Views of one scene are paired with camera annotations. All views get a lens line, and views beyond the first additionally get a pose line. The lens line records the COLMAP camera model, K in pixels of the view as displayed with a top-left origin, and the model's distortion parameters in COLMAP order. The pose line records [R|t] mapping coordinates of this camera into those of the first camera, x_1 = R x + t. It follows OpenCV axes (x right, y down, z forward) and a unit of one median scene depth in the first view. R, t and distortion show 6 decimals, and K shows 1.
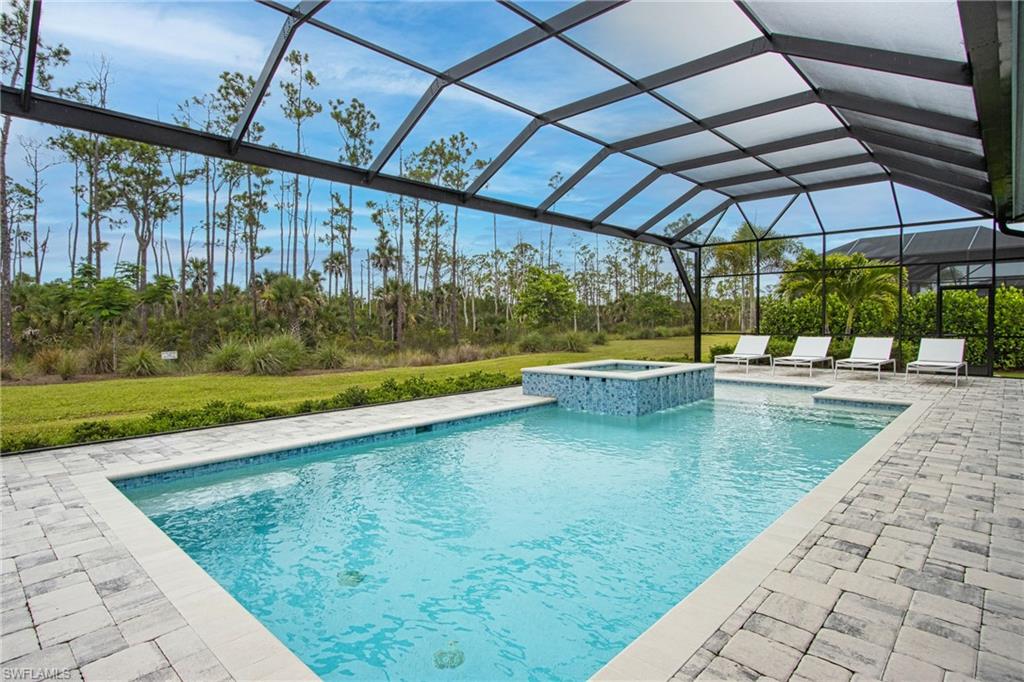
lens RADIAL K [[545.1, 0, 513.5], [0, 545.1, 337.7], [0, 0, 1]] dist [-0.011301, 0.001419]
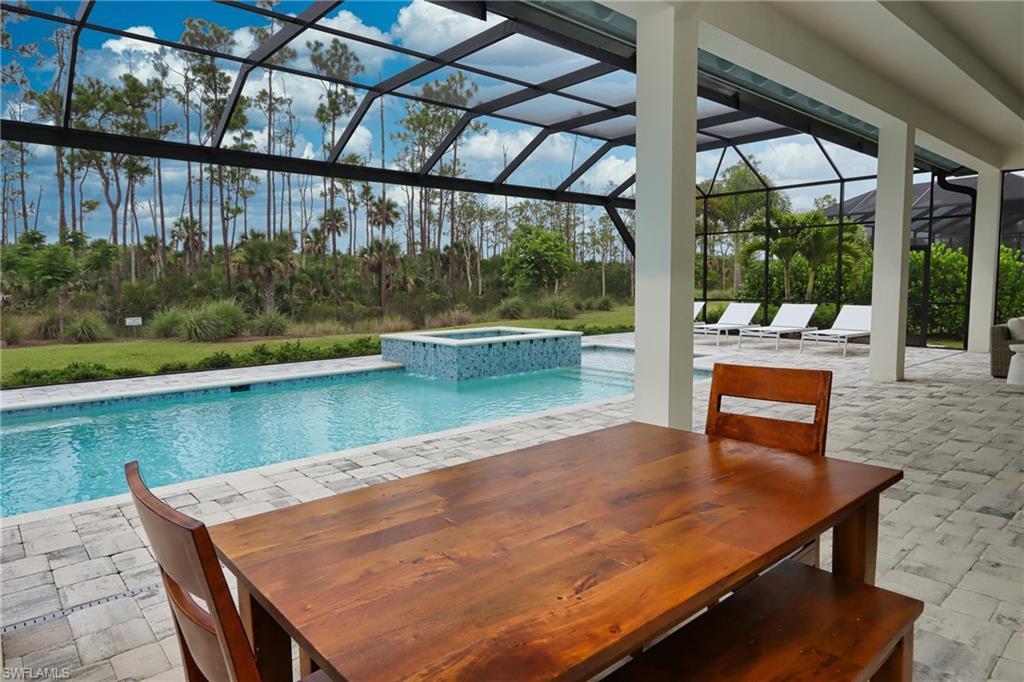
lens RADIAL K [[630.9, 0, 510.1], [0, 630.9, 335.3], [0, 0, 1]] dist [0.003832, 0.000770]
pose [[0.994680, 0.003943, -0.102942, 0.227679], [0.001607, 0.998552, 0.053775, -0.003939], [0.103005, -0.053654, 0.993233, -0.095194]]
